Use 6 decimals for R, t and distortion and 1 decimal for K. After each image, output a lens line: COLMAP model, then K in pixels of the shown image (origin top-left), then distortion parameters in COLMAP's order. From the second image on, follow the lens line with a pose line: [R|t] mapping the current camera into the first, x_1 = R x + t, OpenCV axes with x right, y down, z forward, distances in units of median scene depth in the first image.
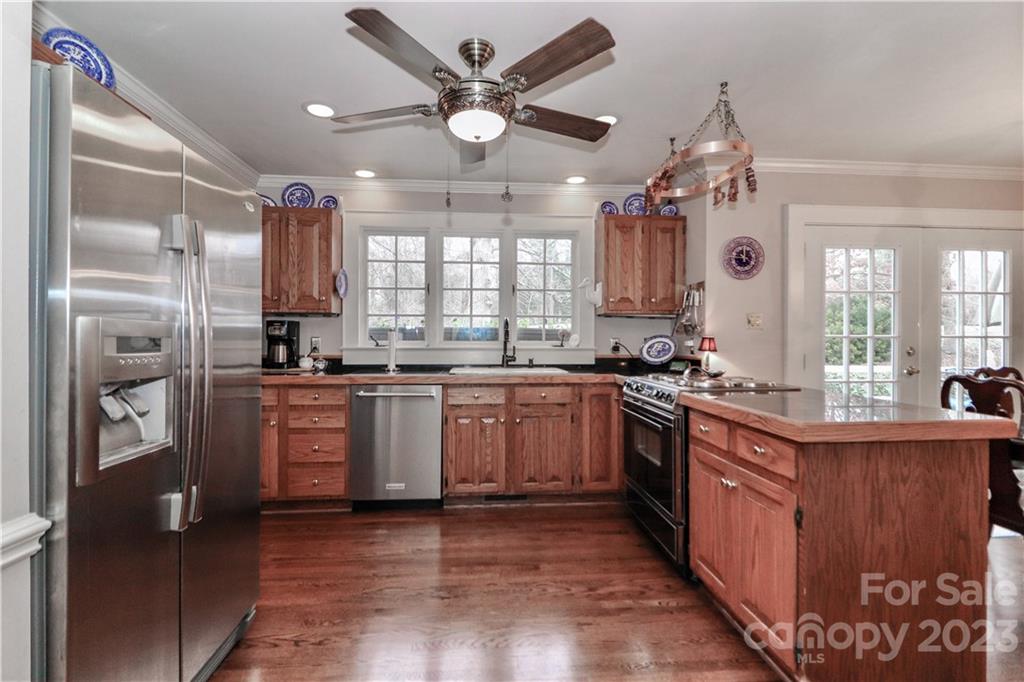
lens RADIAL K [[465.3, 0, 497.9], [0, 465.3, 341.8], [0, 0, 1]] dist [0.005140, -0.003894]
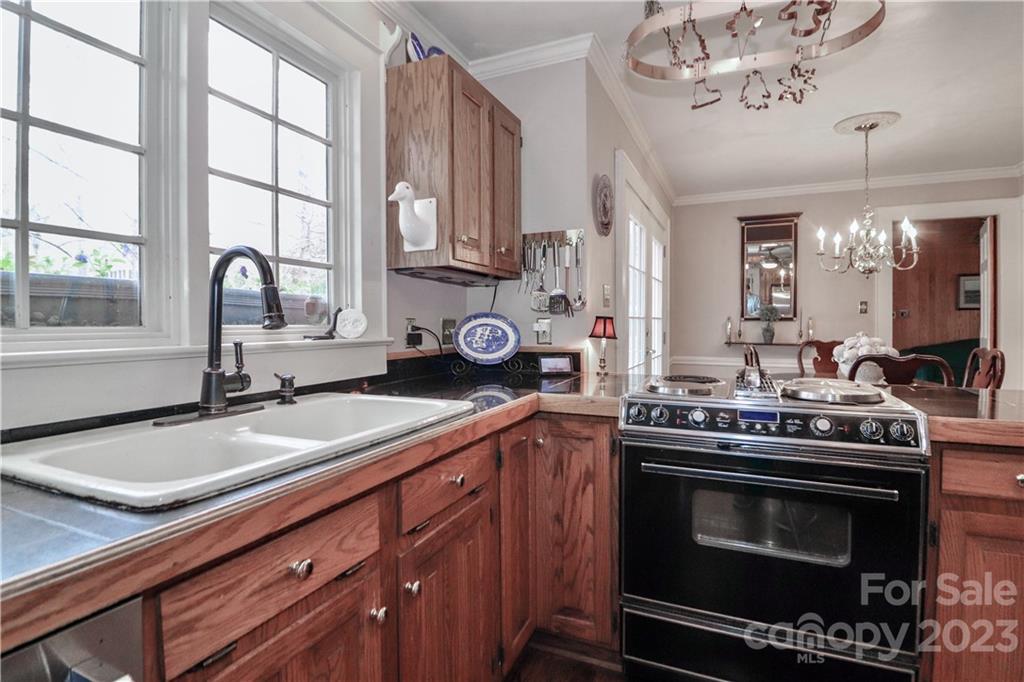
lens RADIAL K [[487.7, 0, 508.2], [0, 487.7, 335.0], [0, 0, 1]] dist [0.000814, -0.003221]
pose [[0.445845, -0.025303, 0.894753, -0.207135], [0.006719, 0.999667, 0.024922, -0.002697], [-0.895085, -0.005100, 0.445866, 0.792844]]
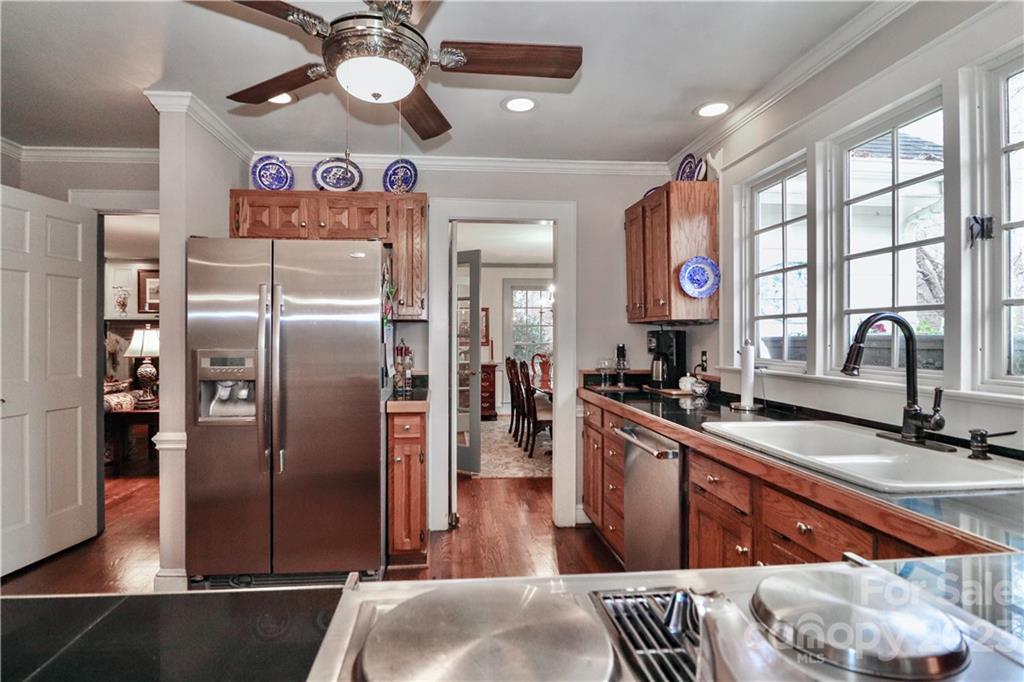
lens RADIAL K [[506.7, 0, 468.7], [0, 506.7, 336.7], [0, 0, 1]] dist [-0.001140, -0.002082]
pose [[0.029285, -0.006300, -0.999551, 0.489214], [0.000436, 0.999980, -0.006290, -0.032873], [0.999571, -0.000251, 0.029287, 0.710457]]
